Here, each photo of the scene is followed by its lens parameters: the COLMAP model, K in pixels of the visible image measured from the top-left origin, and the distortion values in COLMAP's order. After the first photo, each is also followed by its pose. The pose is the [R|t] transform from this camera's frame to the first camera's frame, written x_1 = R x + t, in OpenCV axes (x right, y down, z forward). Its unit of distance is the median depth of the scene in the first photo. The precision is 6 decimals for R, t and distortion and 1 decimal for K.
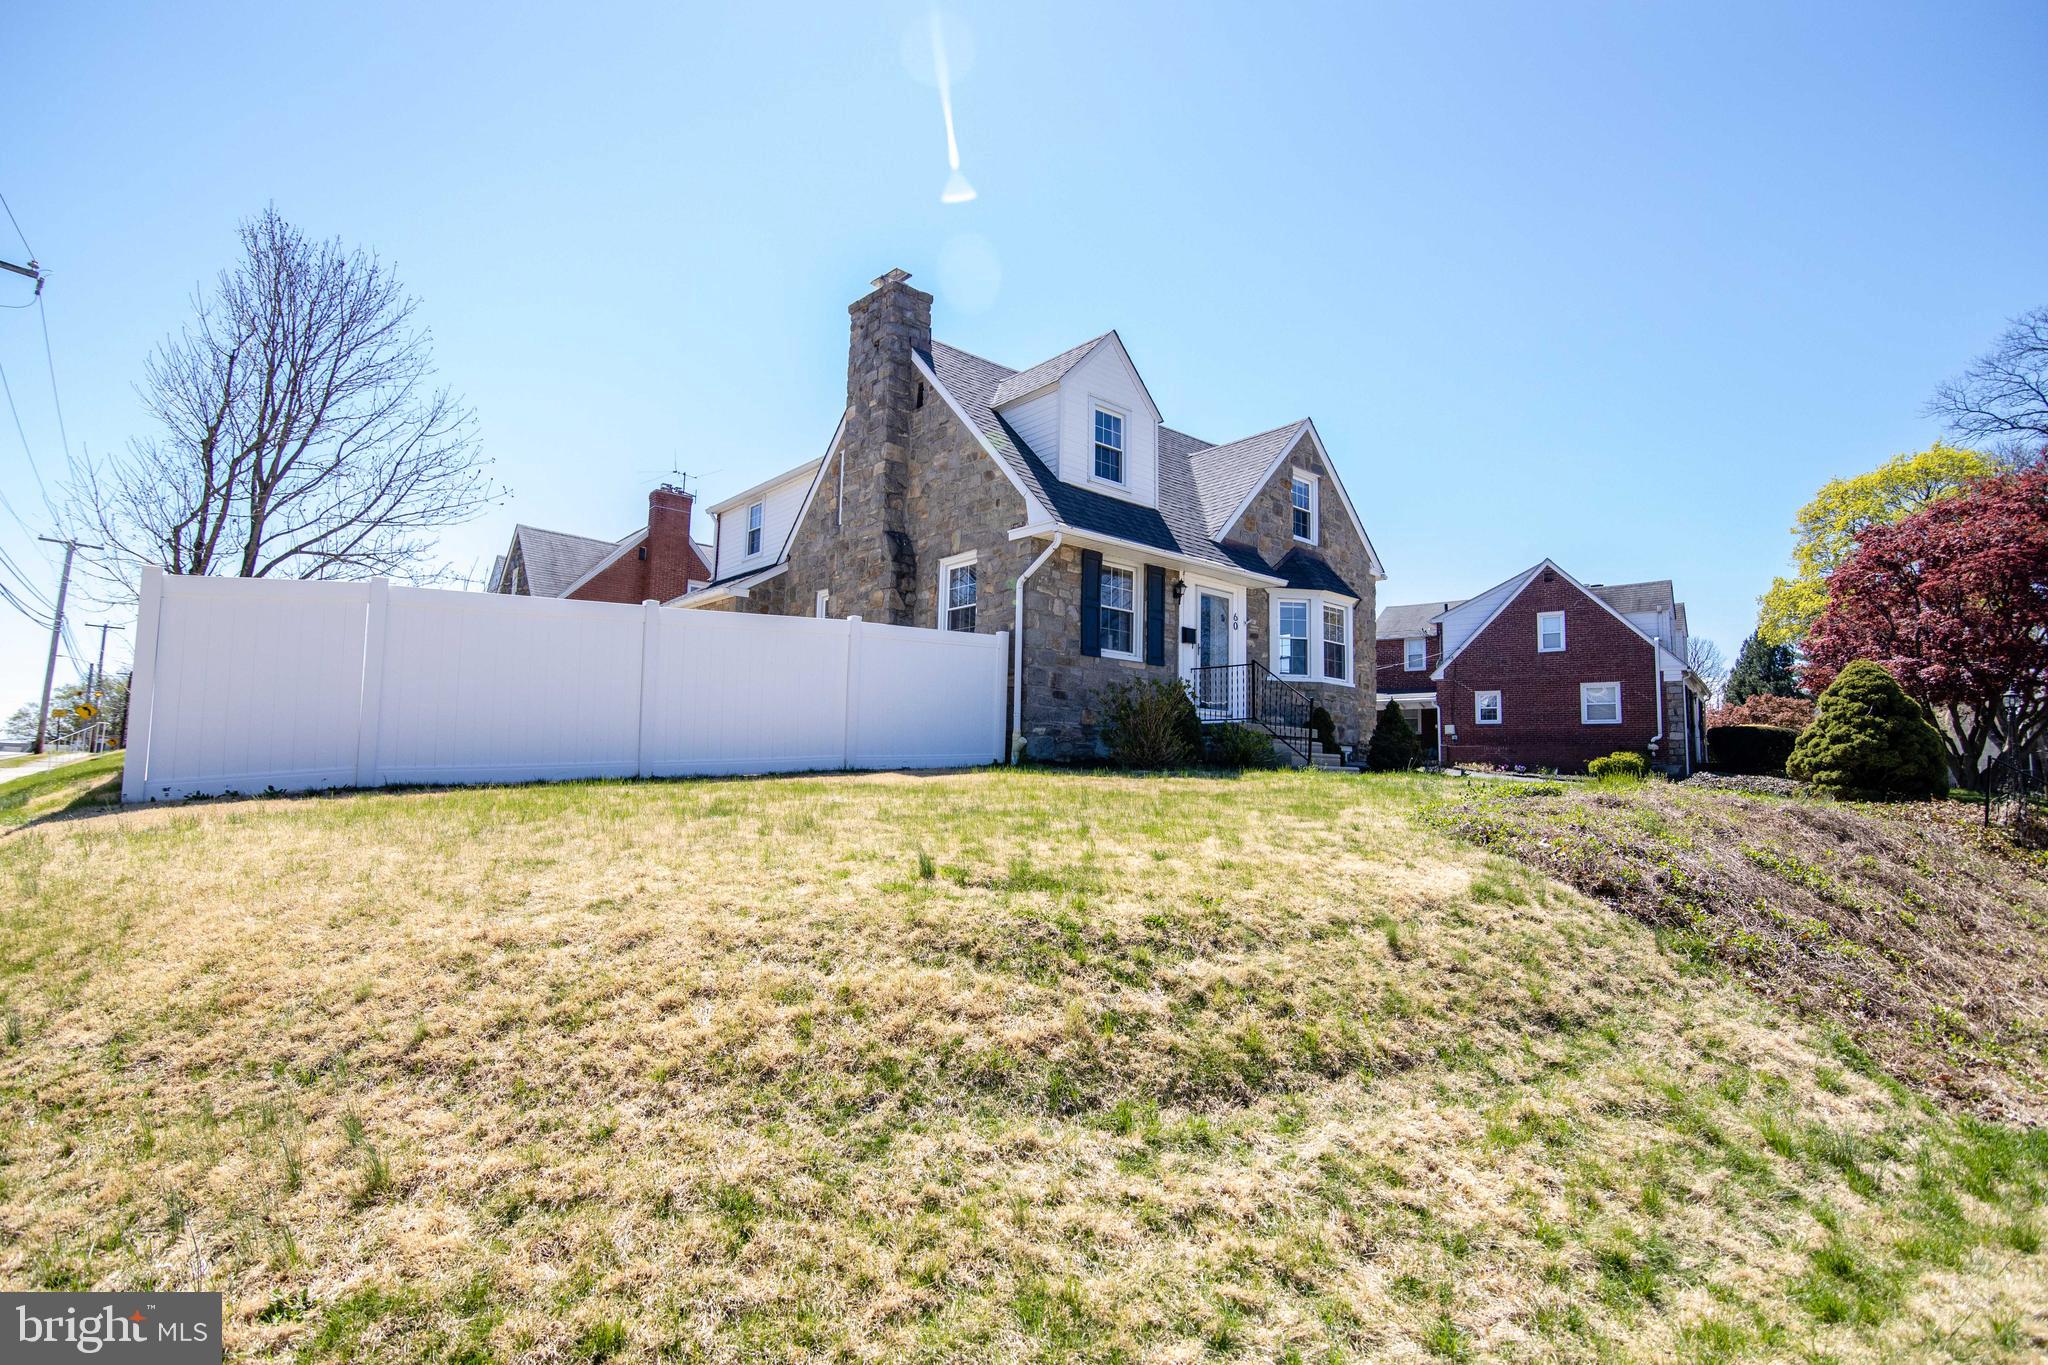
lens RADIAL K [[957.9, 0, 1030.0], [0, 957.9, 683.6], [0, 0, 1]] dist [-0.019069, 0.001074]
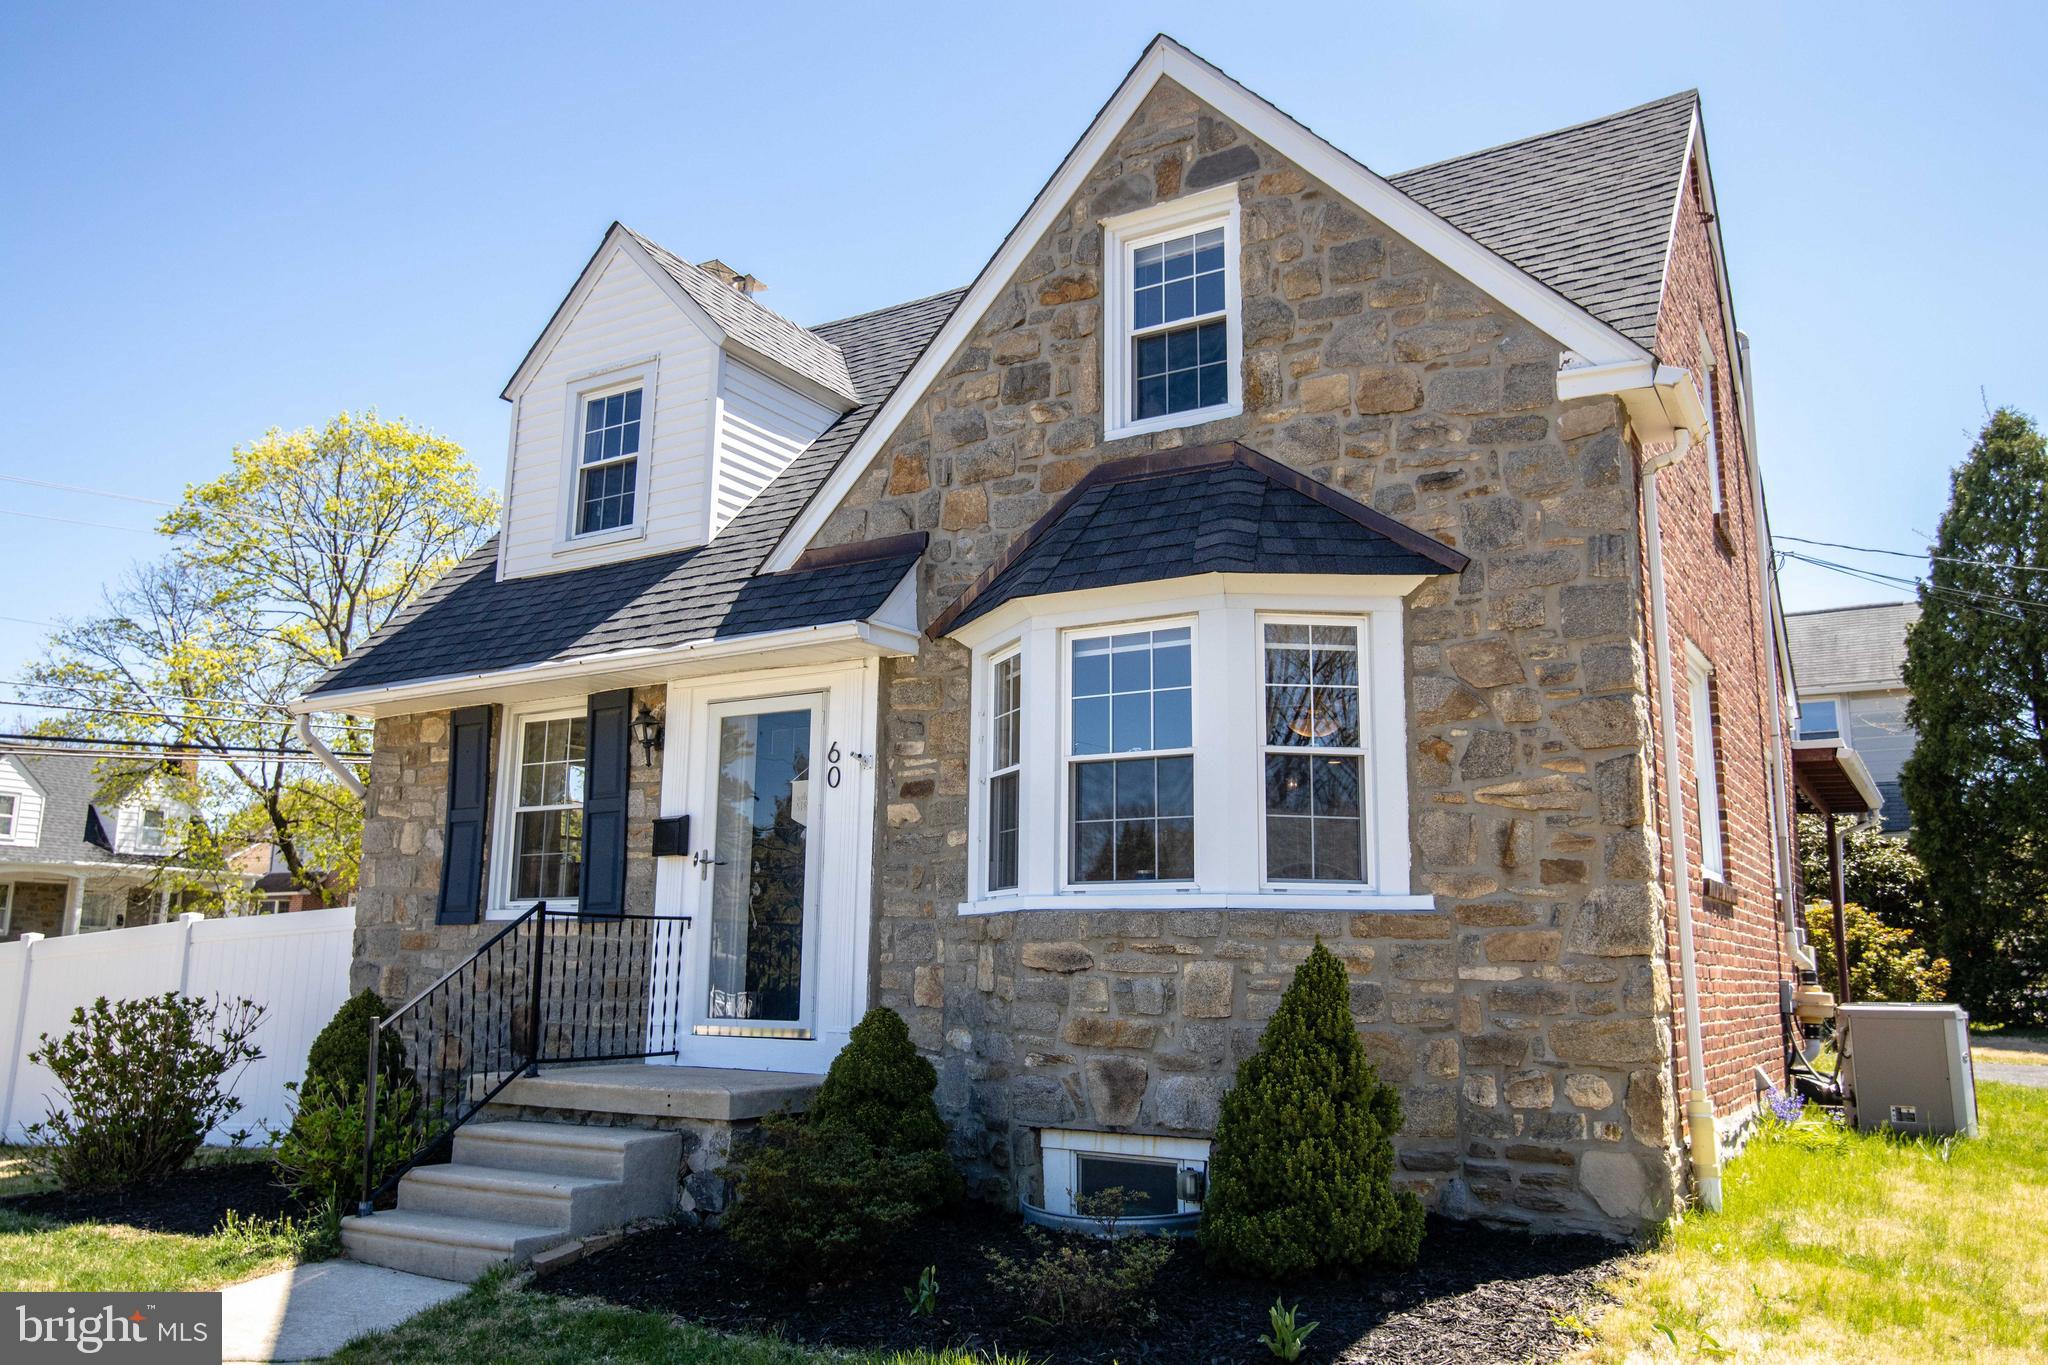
lens RADIAL K [[1553.2, 0, 1054.6], [0, 1553.2, 686.2], [0, 0, 1]] dist [-0.000934, 0.000868]
pose [[0.322823, -0.197732, -0.925574, 0.832783], [0.089460, 0.979930, -0.178142, 0.018359], [0.942222, -0.025294, 0.334033, 0.934943]]
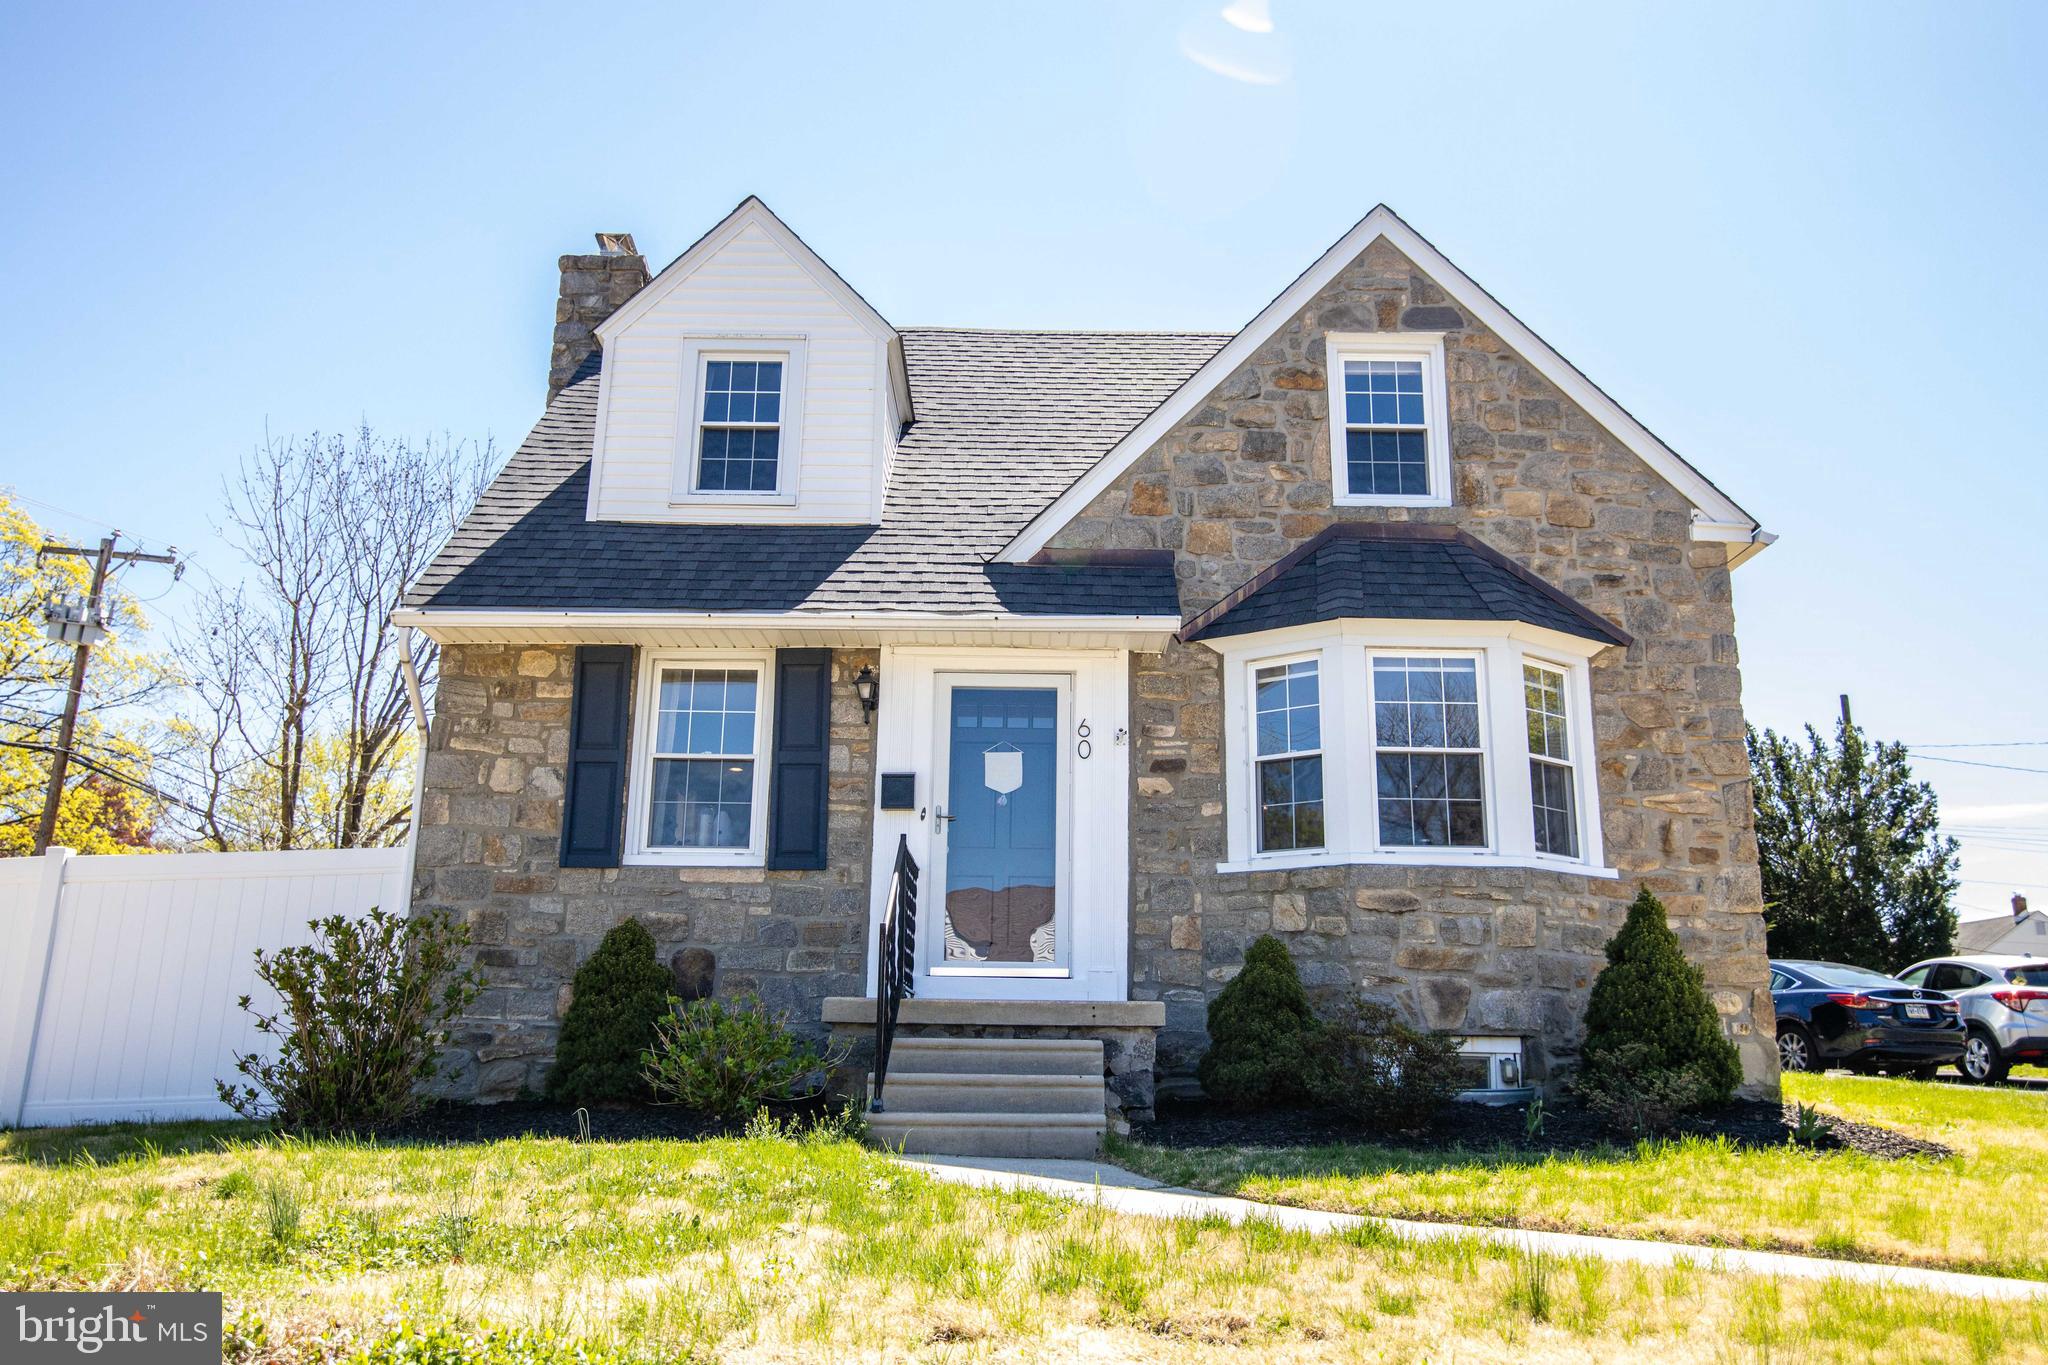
lens RADIAL K [[1553.2, 0, 1054.6], [0, 1553.2, 686.2], [0, 0, 1]] dist [-0.000934, 0.000868]
pose [[0.766953, -0.174106, -0.617632, 0.654594], [0.071038, 0.979610, -0.187932, 0.038942], [0.637759, 0.100260, 0.763683, 0.510300]]
